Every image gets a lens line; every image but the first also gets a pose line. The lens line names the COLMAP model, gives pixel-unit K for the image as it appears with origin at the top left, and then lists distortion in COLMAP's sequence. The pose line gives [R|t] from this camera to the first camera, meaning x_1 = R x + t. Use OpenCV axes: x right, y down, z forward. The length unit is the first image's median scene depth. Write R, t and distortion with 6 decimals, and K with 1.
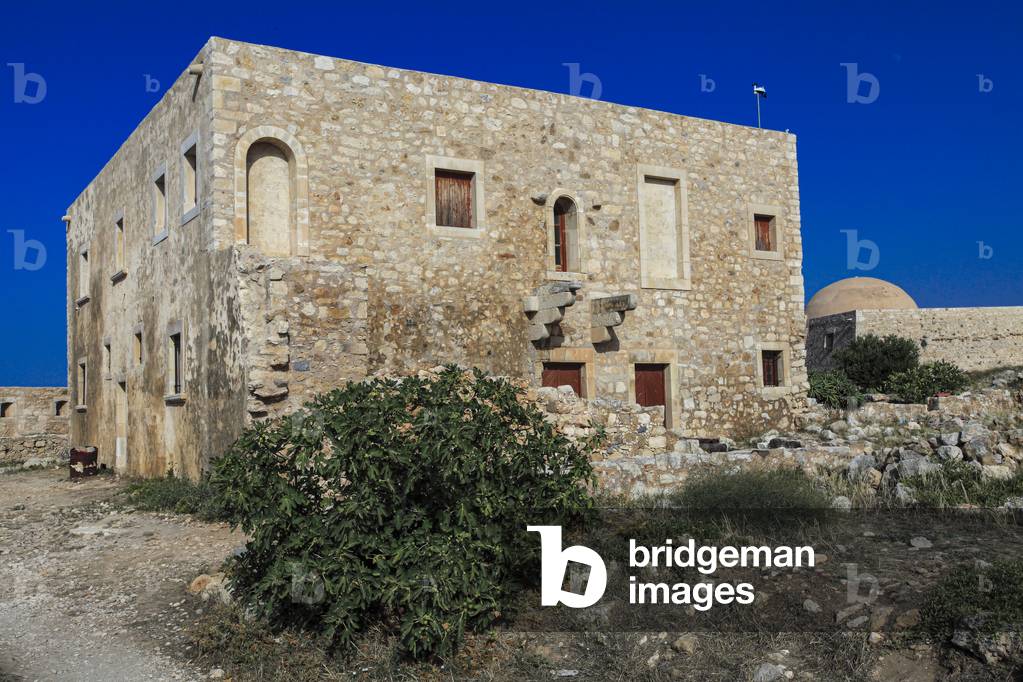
lens RADIAL K [[975.1, 0, 511.5], [0, 975.1, 341.0], [0, 0, 1]] dist [-0.010279, 0.116329]
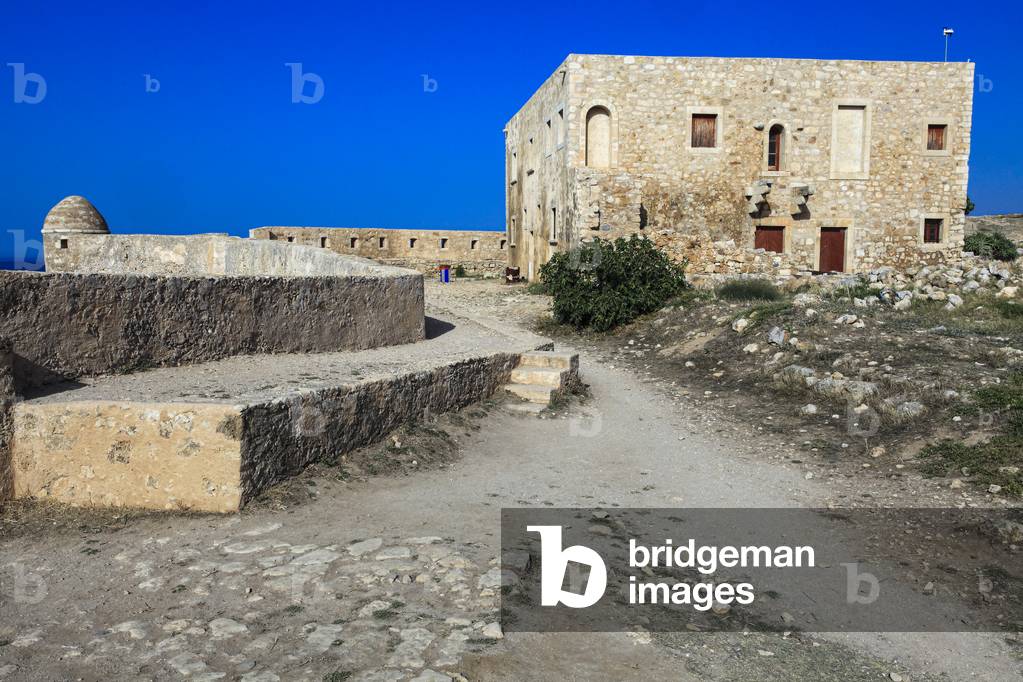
lens RADIAL K [[975.1, 0, 511.5], [0, 975.1, 341.0], [0, 0, 1]] dist [-0.010279, 0.116329]
pose [[0.908390, 0.068123, -0.412538, 0.348731], [-0.000437, 0.986793, 0.161988, -0.053513], [0.418124, -0.146968, 0.896422, -0.709380]]
